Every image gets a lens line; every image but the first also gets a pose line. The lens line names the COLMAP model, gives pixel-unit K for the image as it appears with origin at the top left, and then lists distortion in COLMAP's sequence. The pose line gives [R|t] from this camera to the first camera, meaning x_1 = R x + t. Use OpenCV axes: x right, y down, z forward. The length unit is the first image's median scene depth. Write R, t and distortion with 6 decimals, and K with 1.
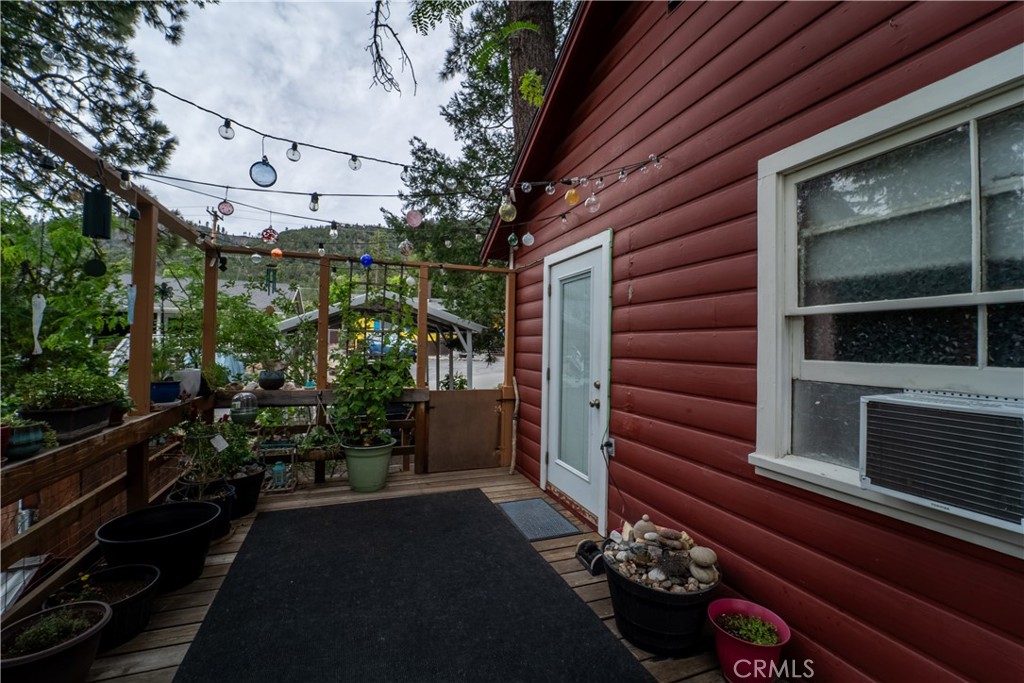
lens RADIAL K [[414.2, 0, 512.0], [0, 414.2, 341.5], [0, 0, 1]] dist [-0.020960, 0.000131]
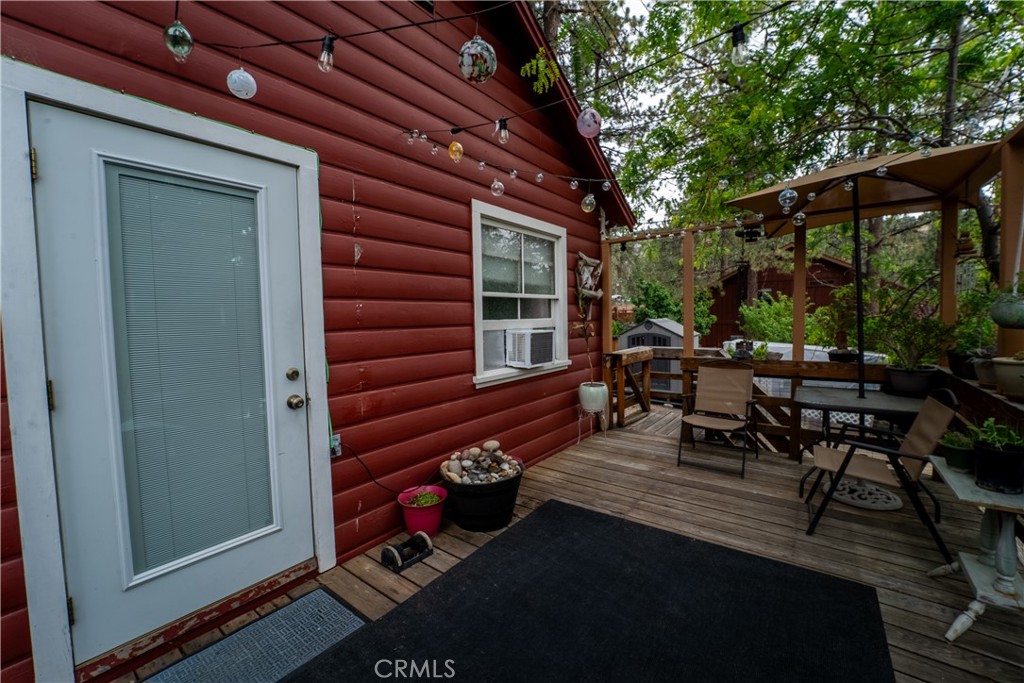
lens RADIAL K [[421.8, 0, 512.0], [0, 421.8, 341.5], [0, 0, 1]] dist [0.000193, 0.000042]
pose [[-0.526767, -0.064330, 0.847572, -0.662276], [-0.004555, 0.997331, 0.072866, 0.000197], [-0.849998, 0.034523, -0.525654, 1.254831]]
